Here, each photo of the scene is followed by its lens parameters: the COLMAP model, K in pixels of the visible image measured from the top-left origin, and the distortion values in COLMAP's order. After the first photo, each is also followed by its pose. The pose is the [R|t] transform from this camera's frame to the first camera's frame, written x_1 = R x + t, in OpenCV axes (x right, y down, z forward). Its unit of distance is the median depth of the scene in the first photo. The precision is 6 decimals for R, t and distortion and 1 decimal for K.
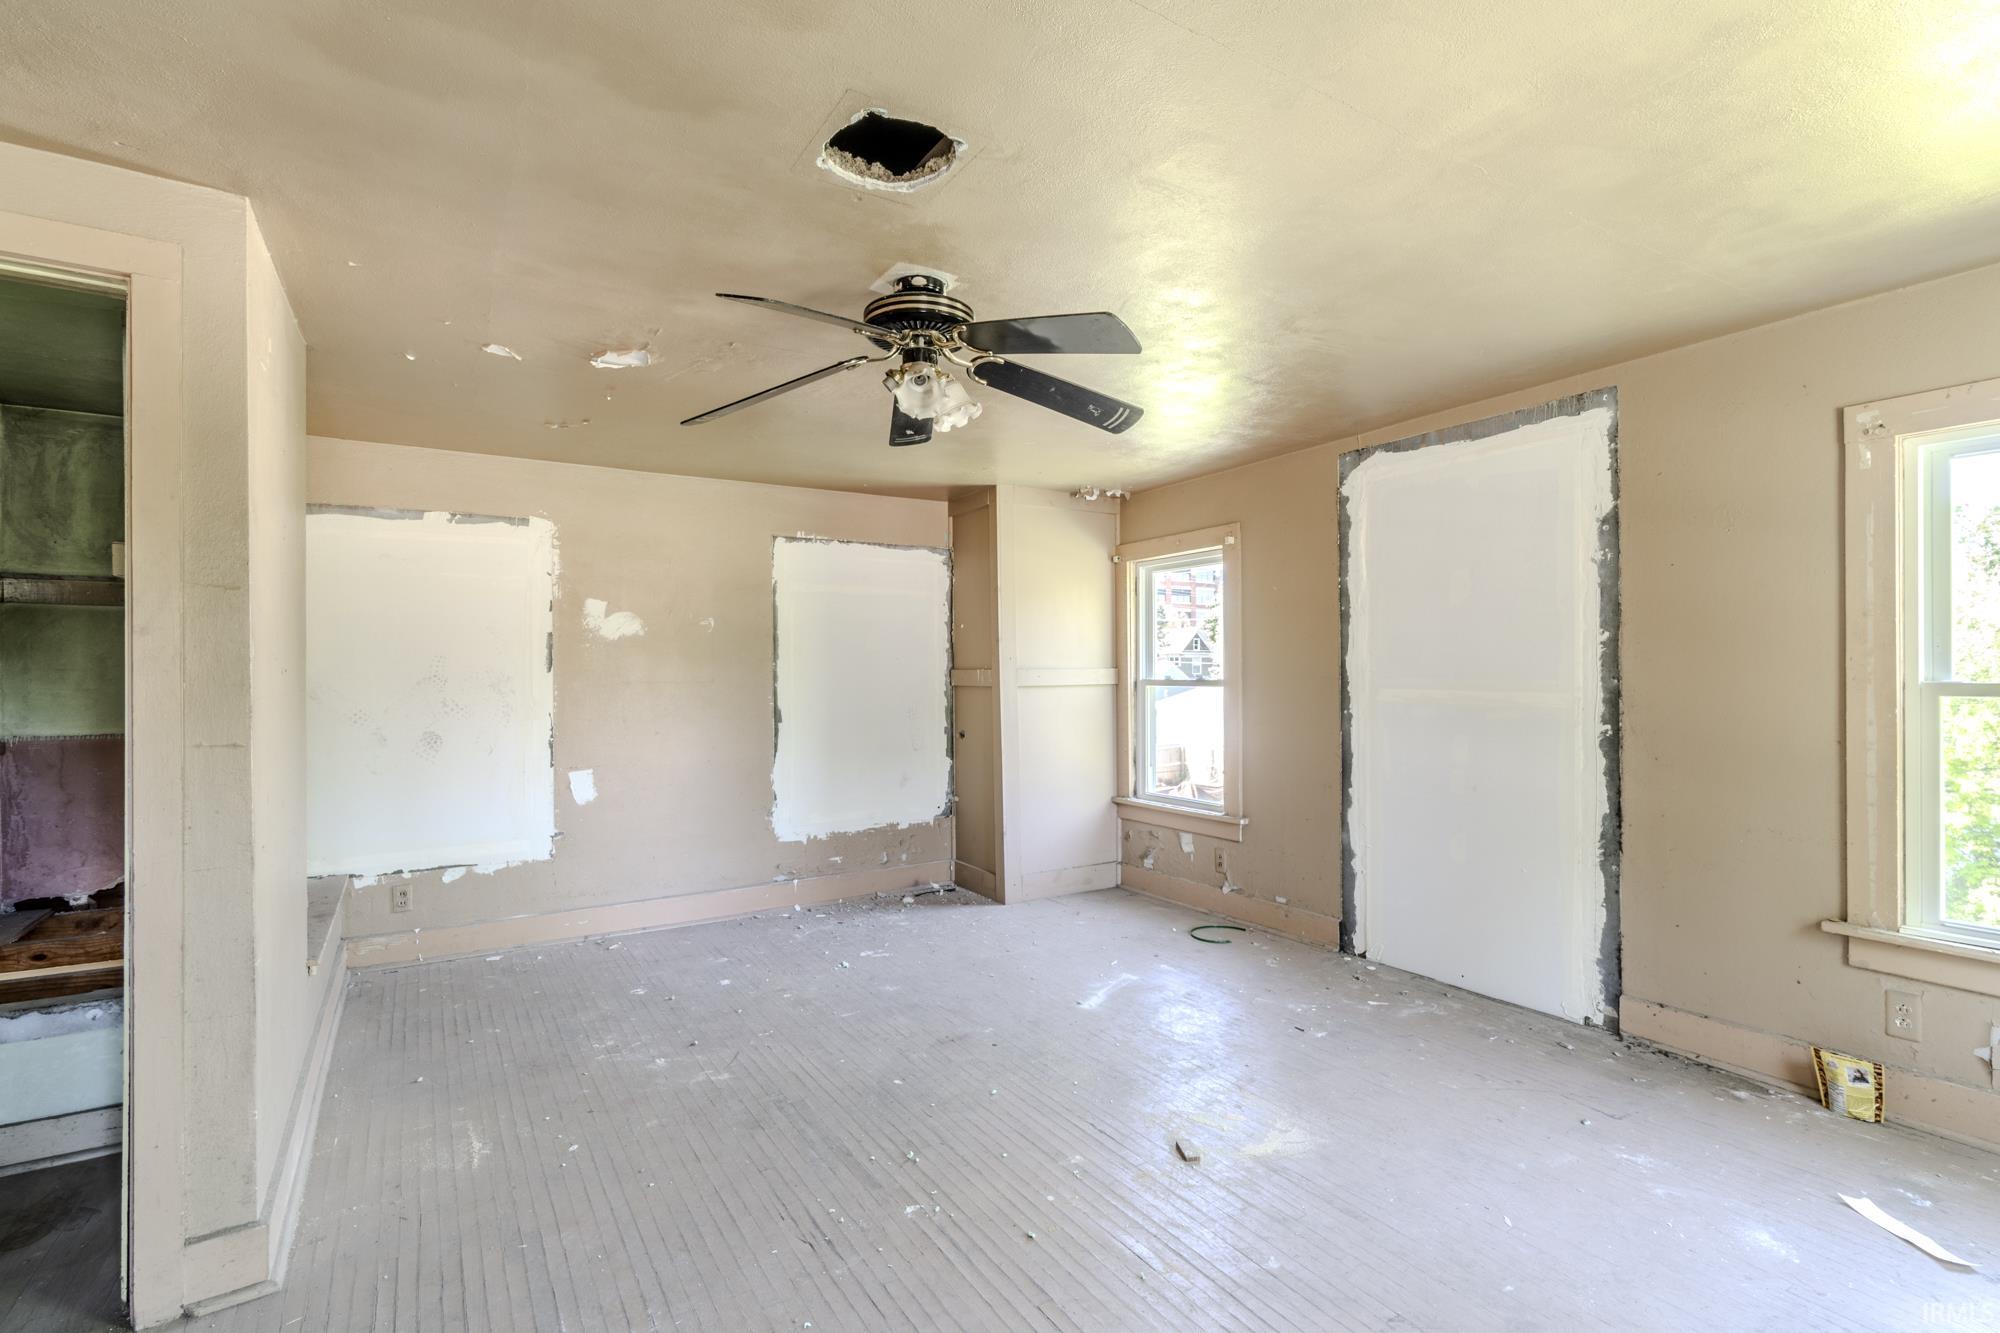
lens RADIAL K [[886.4, 0, 960.8], [0, 886.4, 668.5], [0, 0, 1]] dist [-0.006200, 0.000349]
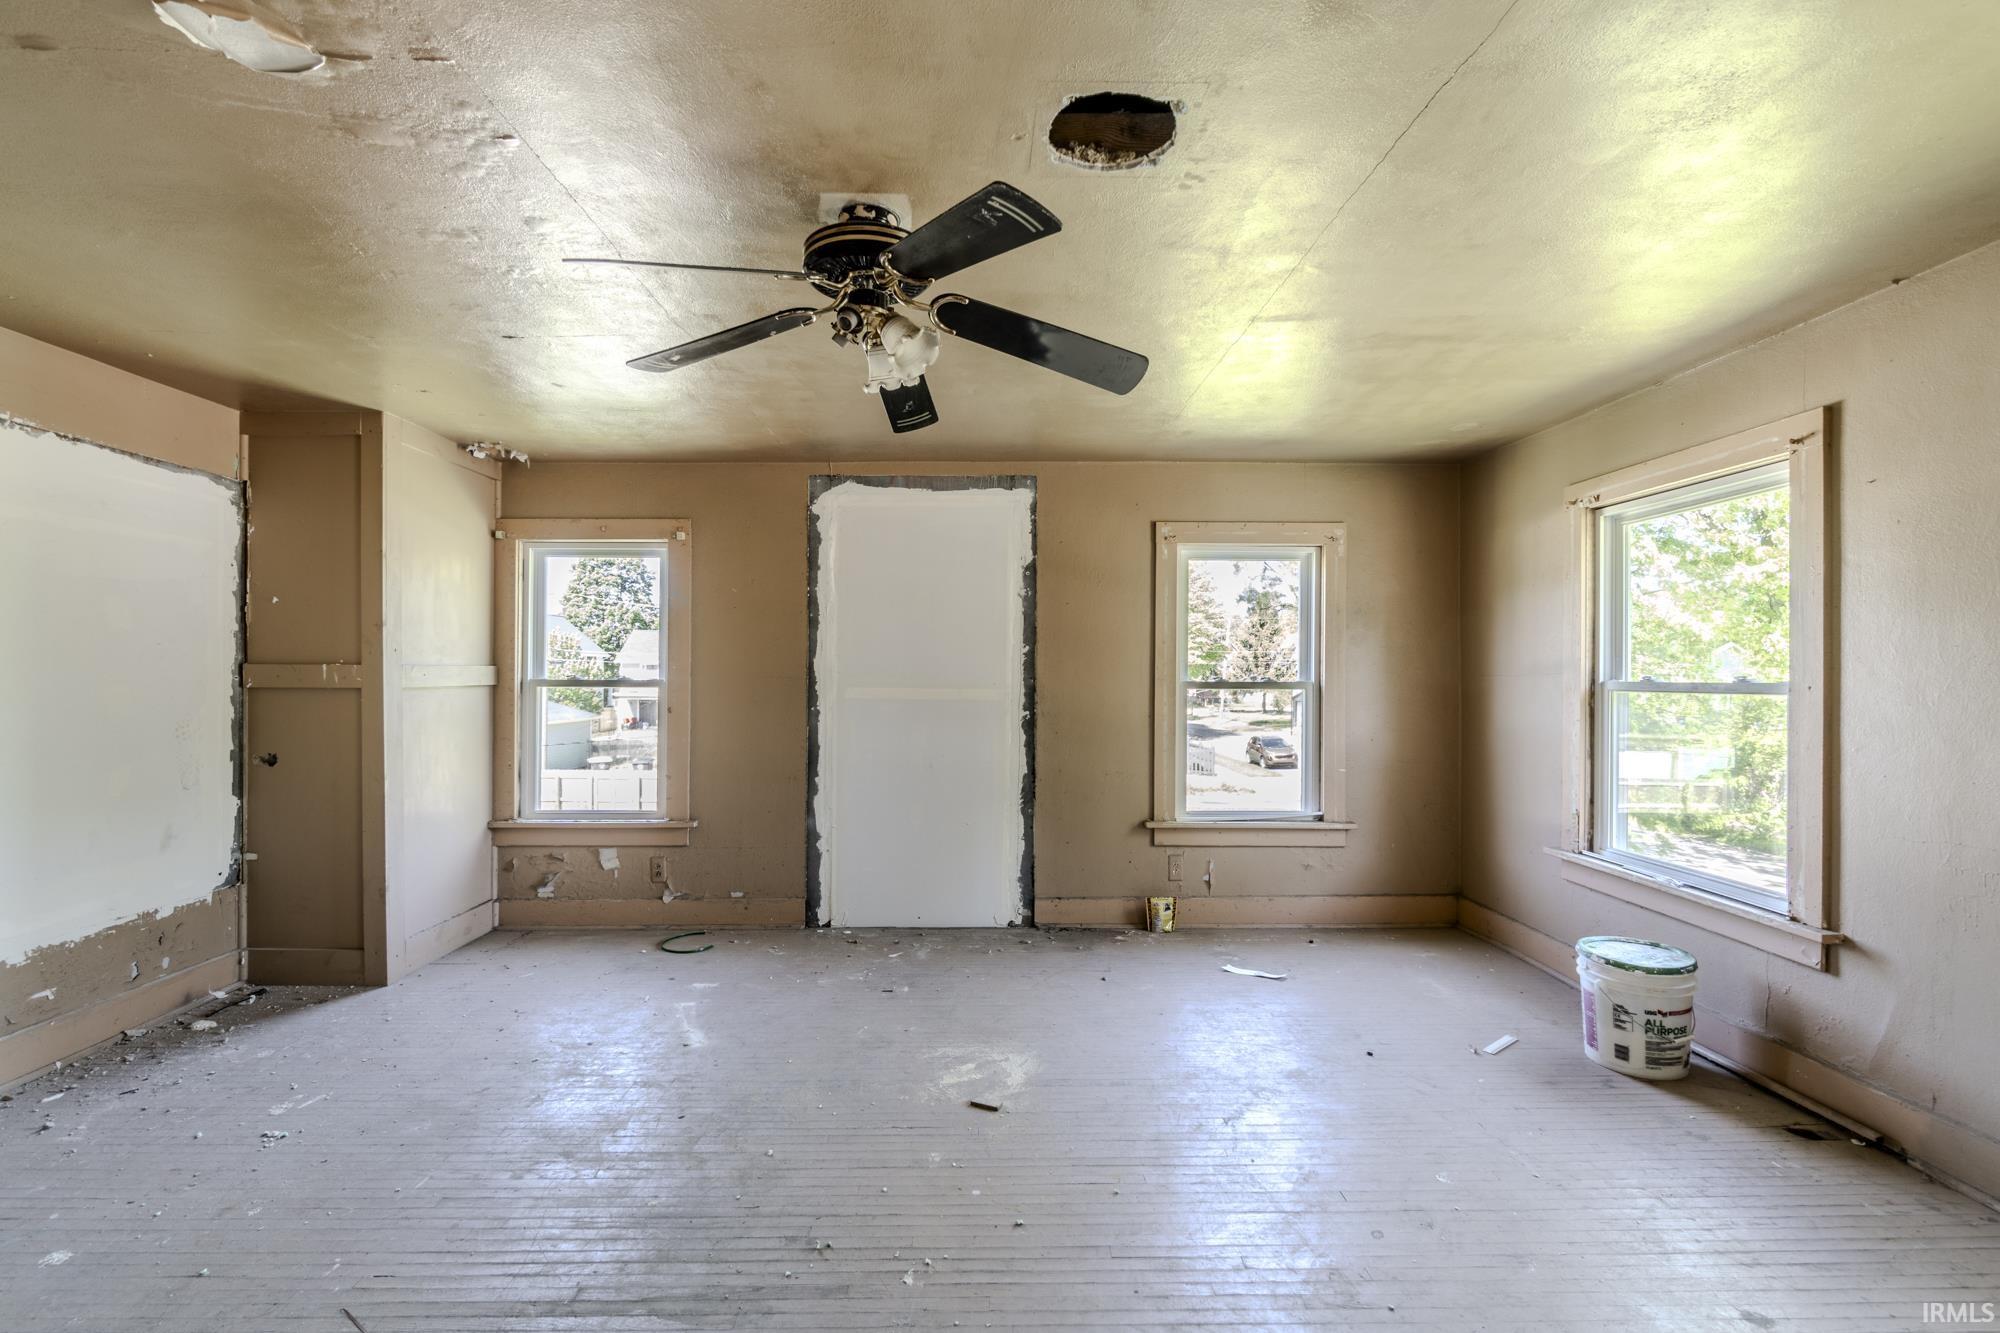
lens RADIAL K [[886.4, 0, 963.5], [0, 886.4, 668.4], [0, 0, 1]] dist [-0.006200, 0.000349]
pose [[0.512444, 0.014810, 0.858593, -0.516892], [-0.011177, 0.999882, -0.010577, 0.010120], [-0.858648, -0.004176, 0.512549, 0.332804]]
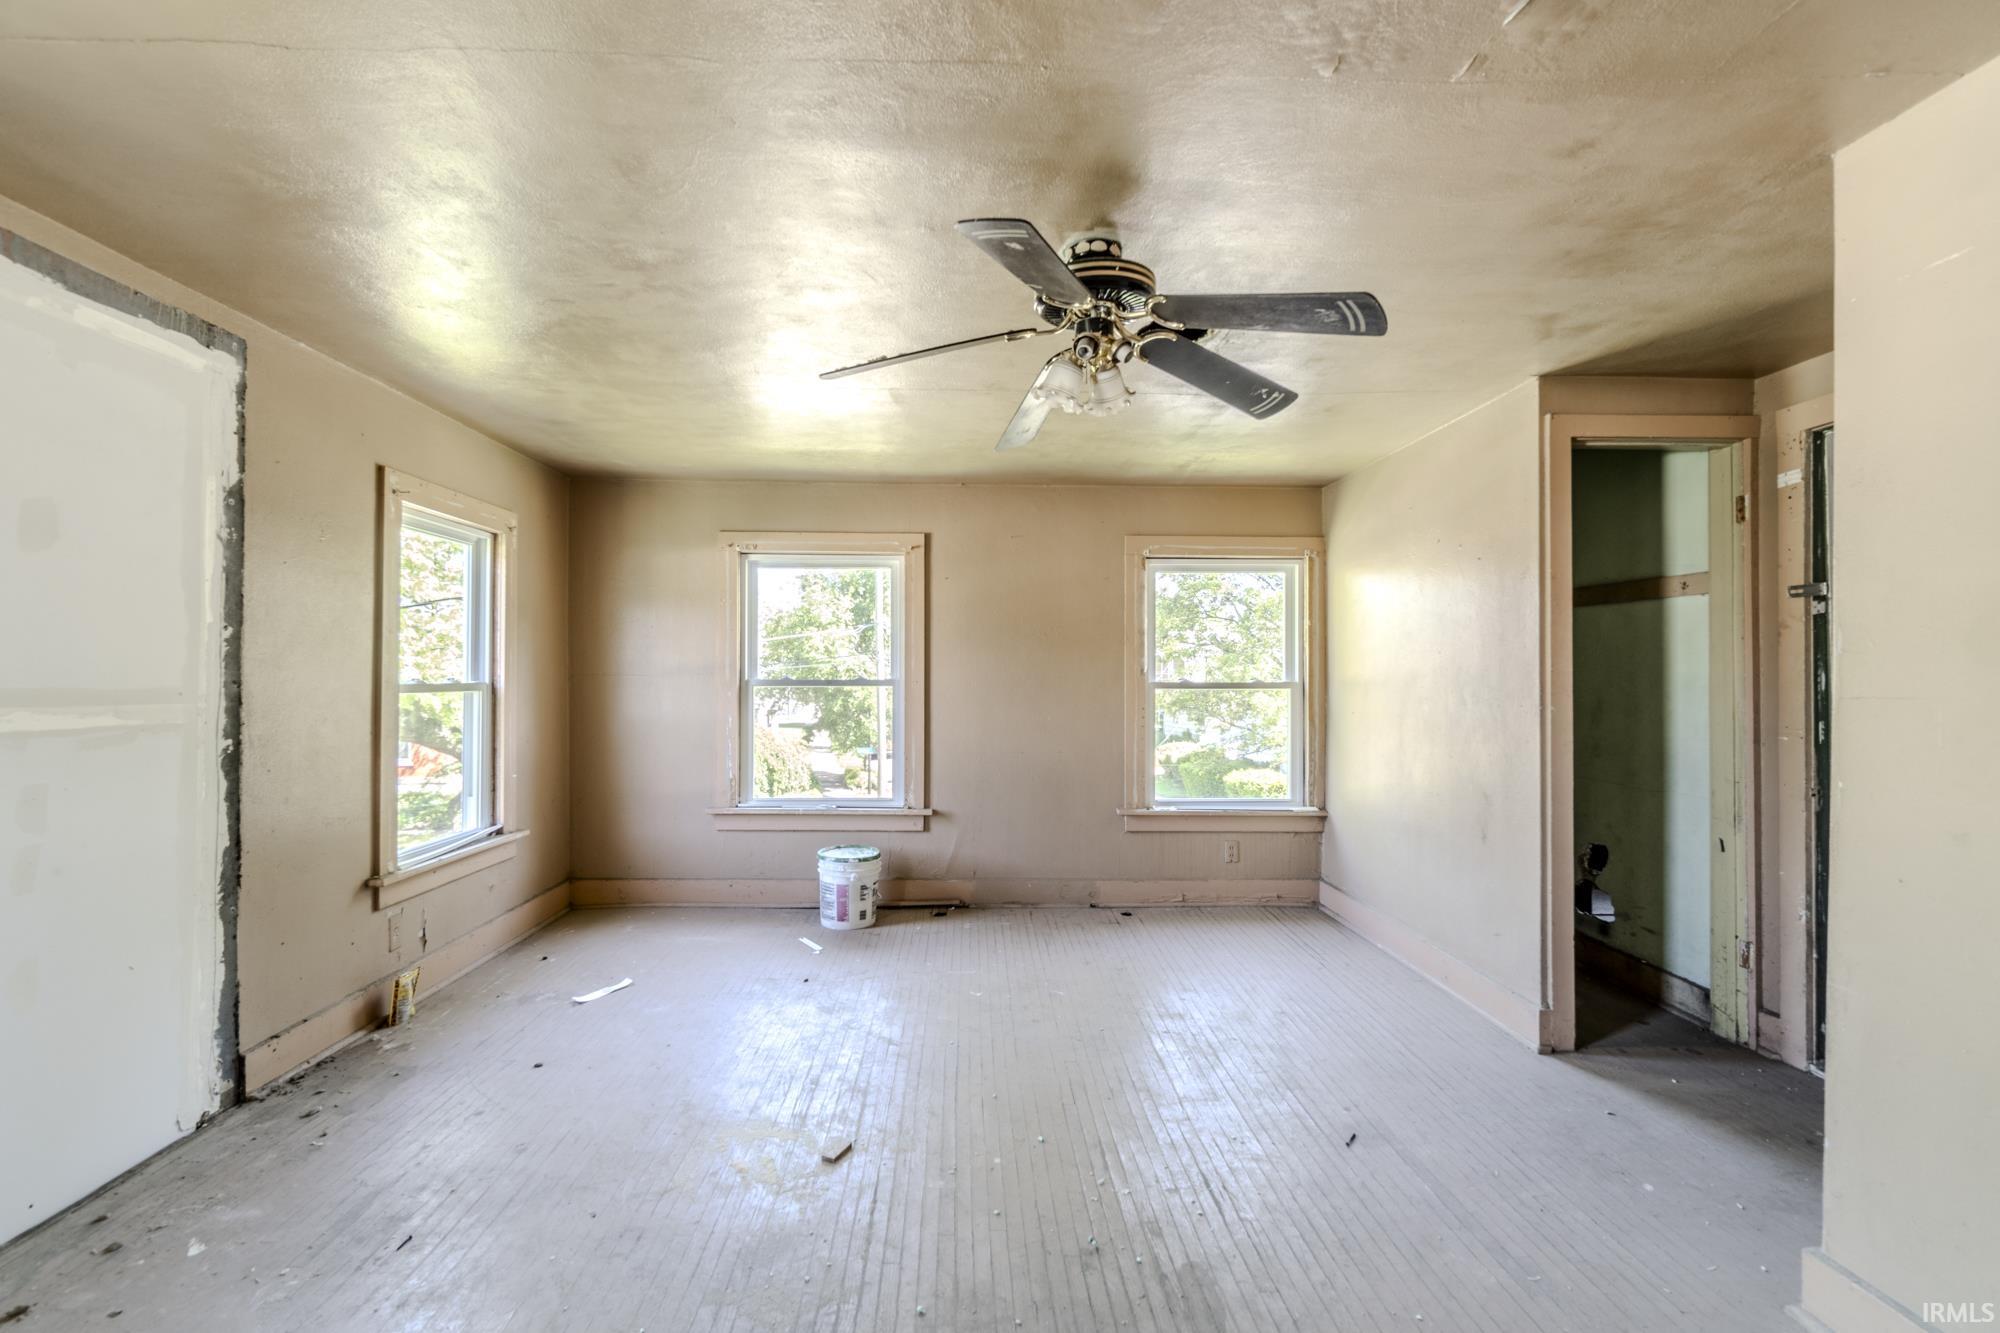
lens RADIAL K [[886.4, 0, 989.7], [0, 886.4, 666.7], [0, 0, 1]] dist [-0.006200, 0.000349]
pose [[-0.878653, 0.010535, 0.477345, -0.273040], [0.002820, 0.999854, -0.016875, 0.011048], [-0.477453, -0.013481, -0.878554, 1.301883]]
